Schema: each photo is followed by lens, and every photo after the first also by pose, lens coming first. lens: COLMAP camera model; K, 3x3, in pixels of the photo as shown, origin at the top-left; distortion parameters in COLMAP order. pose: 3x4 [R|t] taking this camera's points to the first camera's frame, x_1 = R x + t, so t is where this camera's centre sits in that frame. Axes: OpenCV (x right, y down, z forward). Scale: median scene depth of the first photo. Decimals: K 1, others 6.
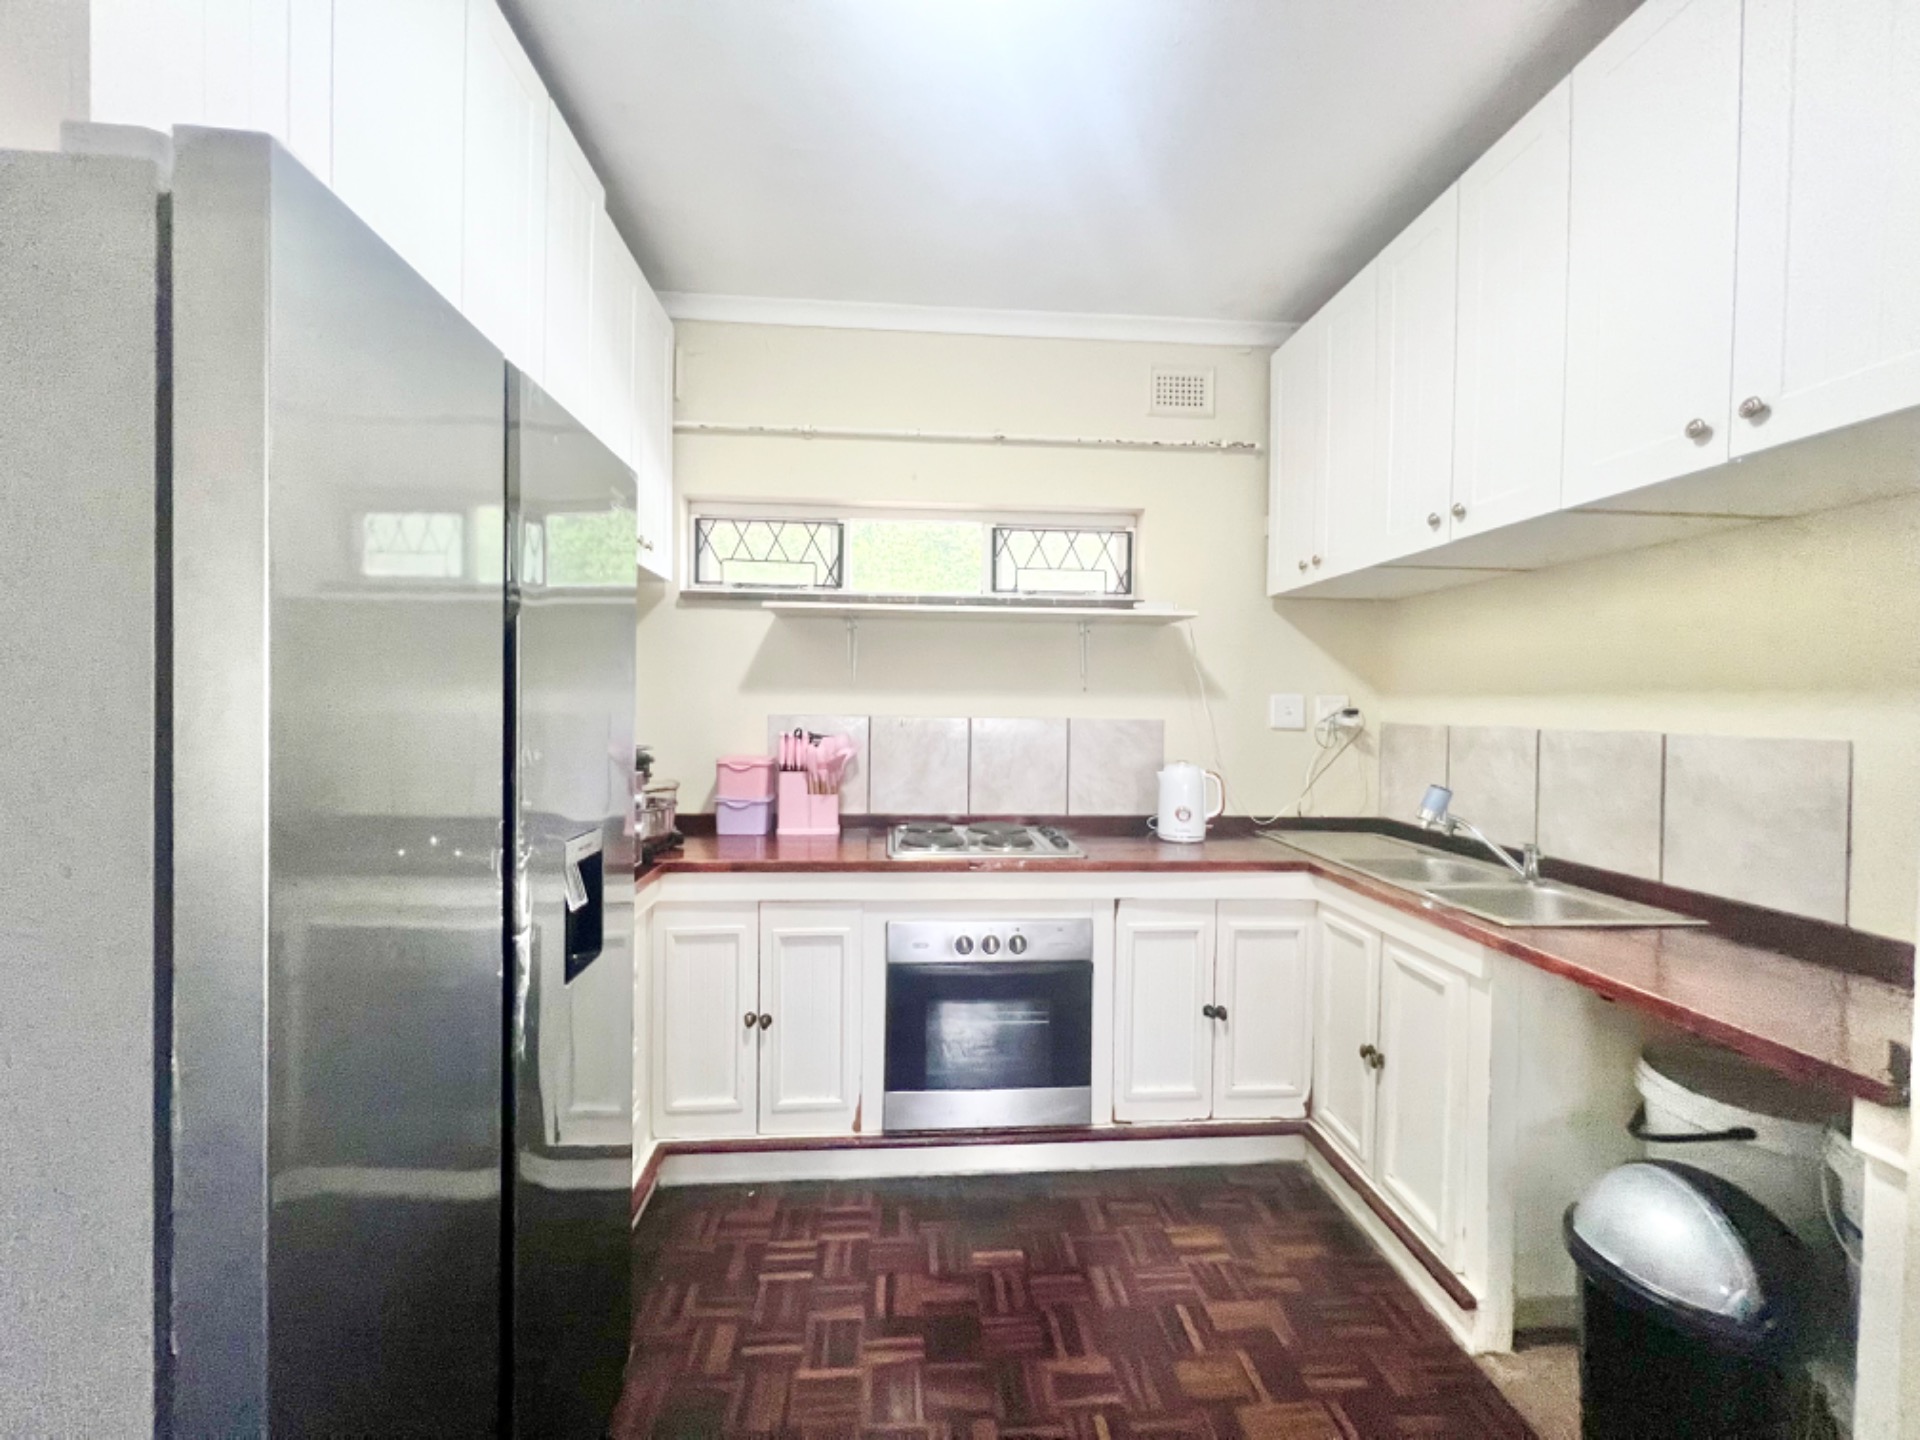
lens RADIAL K [[777.4, 0, 872.2], [0, 777.4, 688.9], [0, 0, 1]] dist [-0.002466, -0.001290]
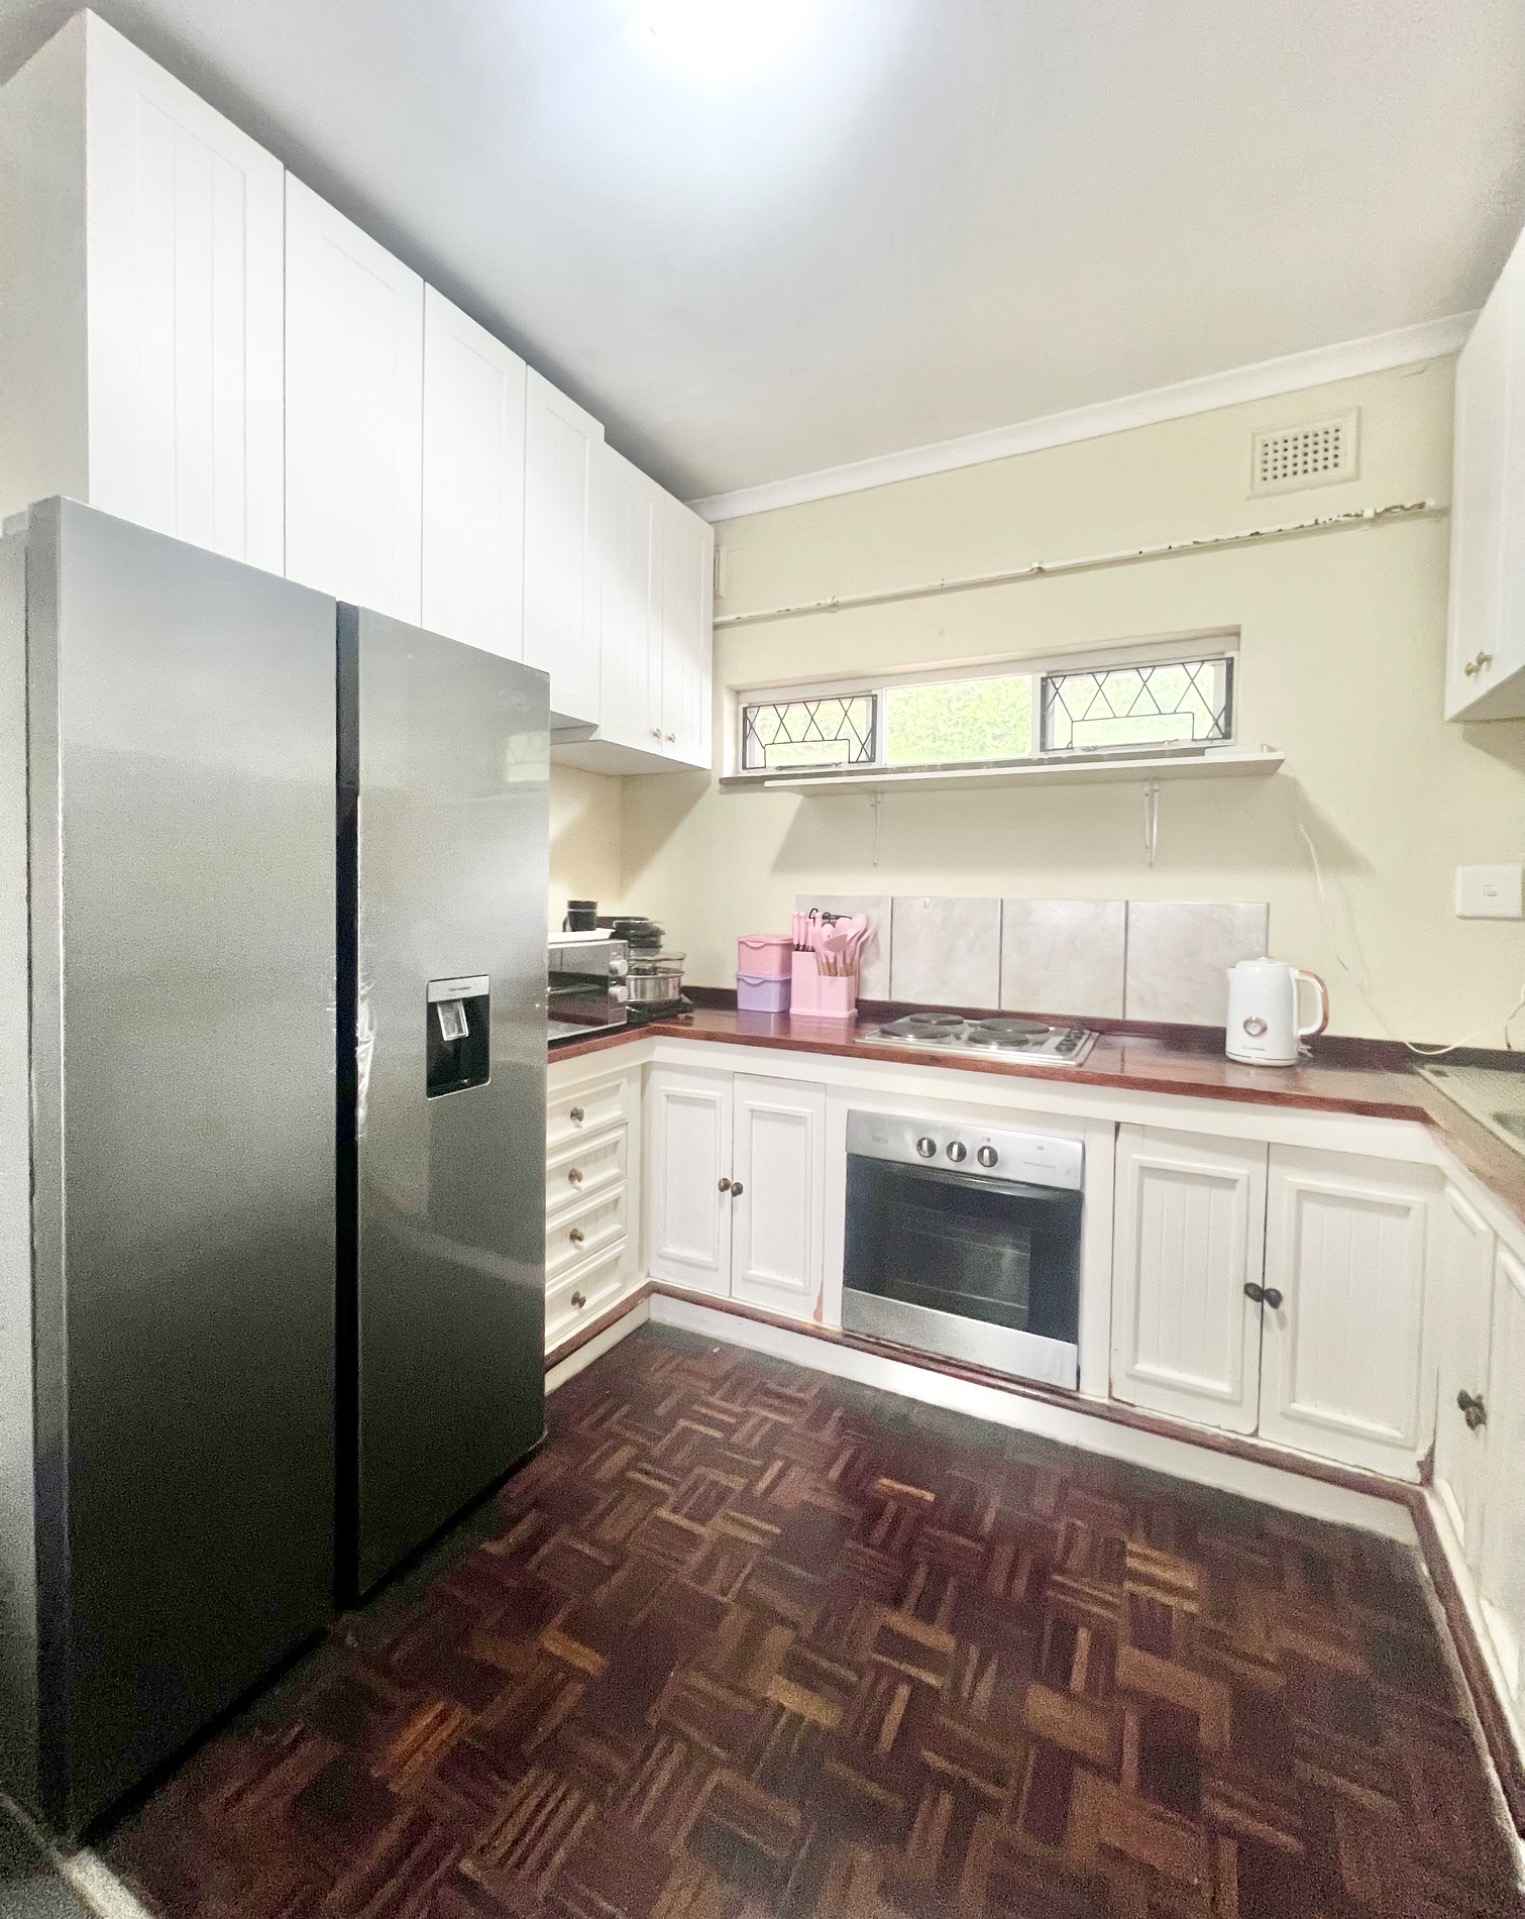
lens RADIAL K [[808.6, 0, 778.5], [0, 808.6, 895.1], [0, 0, 1]] dist [-0.002172, 0.000674]
pose [[0.857411, 0.000221, -0.514632, 0.436738], [0.002107, 0.999990, 0.003940, 0.033424], [0.514628, -0.004463, 0.857402, 0.108063]]
